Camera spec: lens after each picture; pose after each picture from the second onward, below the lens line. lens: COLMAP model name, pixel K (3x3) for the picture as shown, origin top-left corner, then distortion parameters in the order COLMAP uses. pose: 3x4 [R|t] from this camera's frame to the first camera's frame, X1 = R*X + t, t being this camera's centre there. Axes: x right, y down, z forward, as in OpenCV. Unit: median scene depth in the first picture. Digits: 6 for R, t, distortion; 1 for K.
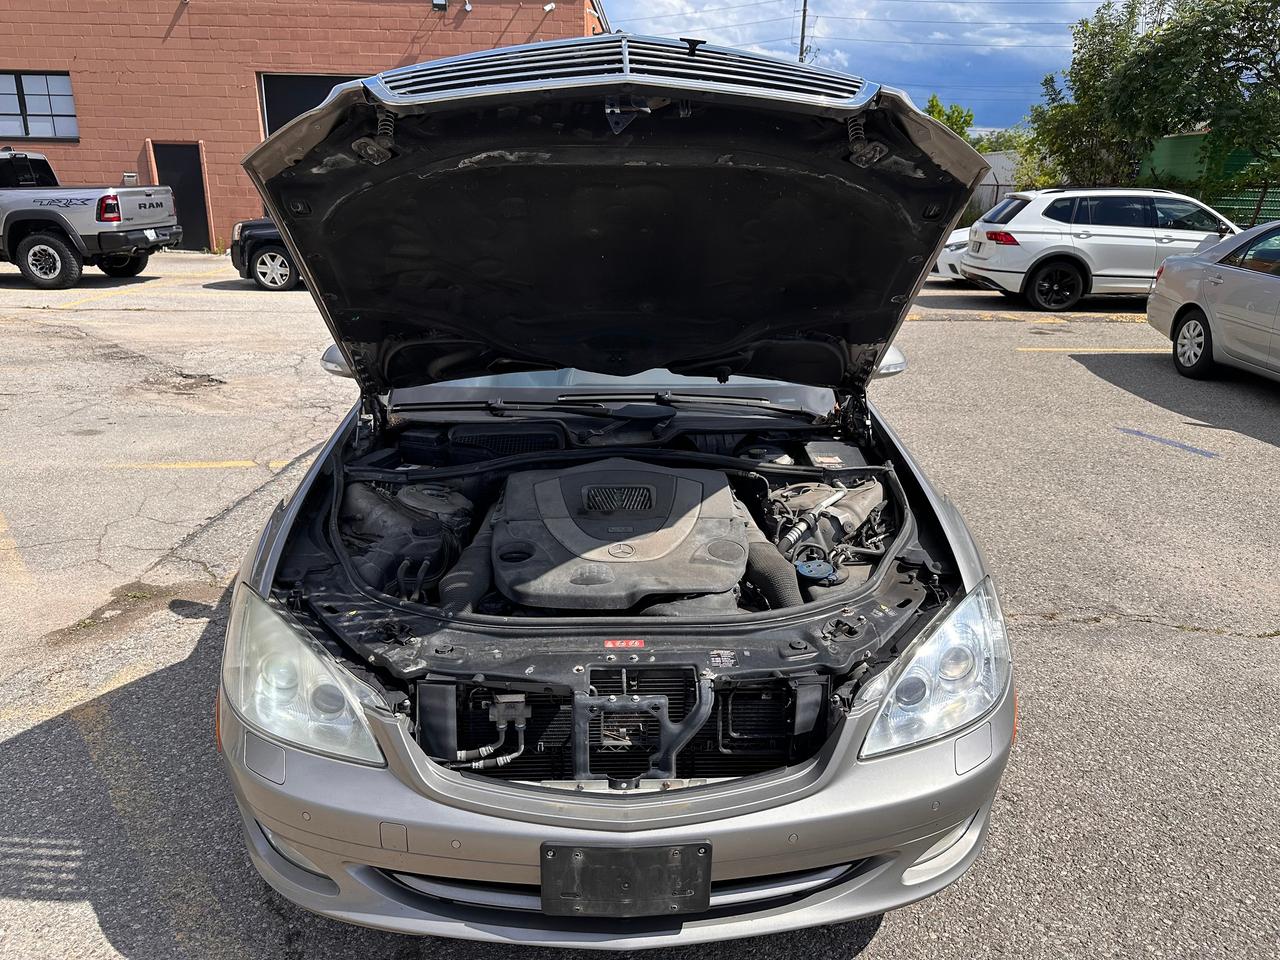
lens RADIAL K [[929.3, 0, 640.1], [0, 929.3, 480.8], [0, 0, 1]] dist [-0.010834, -0.011647]
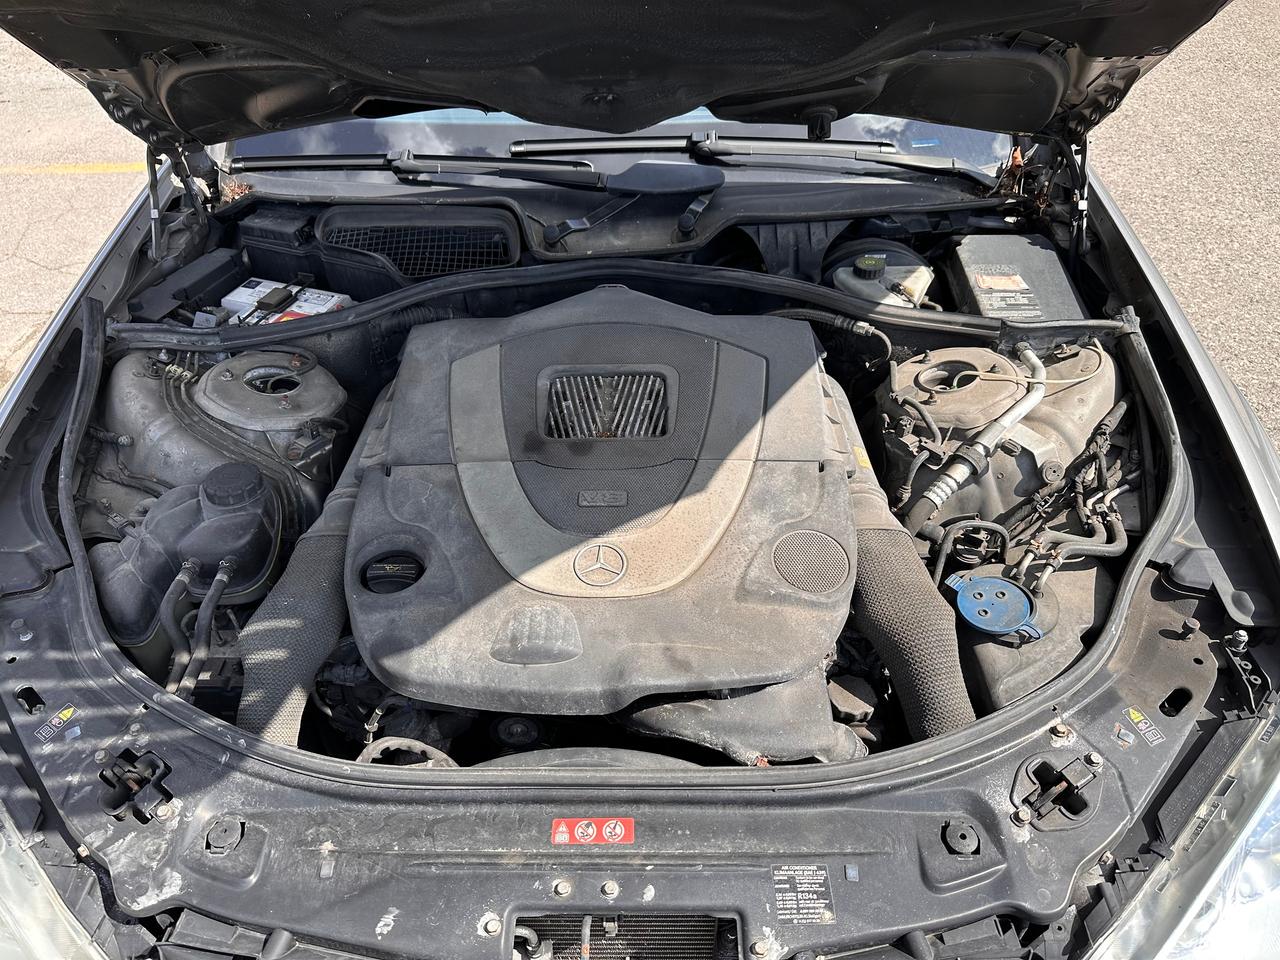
lens RADIAL K [[929.3, 0, 633.9], [0, 929.3, 508.9], [0, 0, 1]] dist [-0.010834, -0.011647]
pose [[0.998483, 0.016103, -0.052659, 0.021614], [0.005879, 0.919650, 0.392696, -0.134228], [0.054752, -0.392410, 0.918160, 0.509154]]
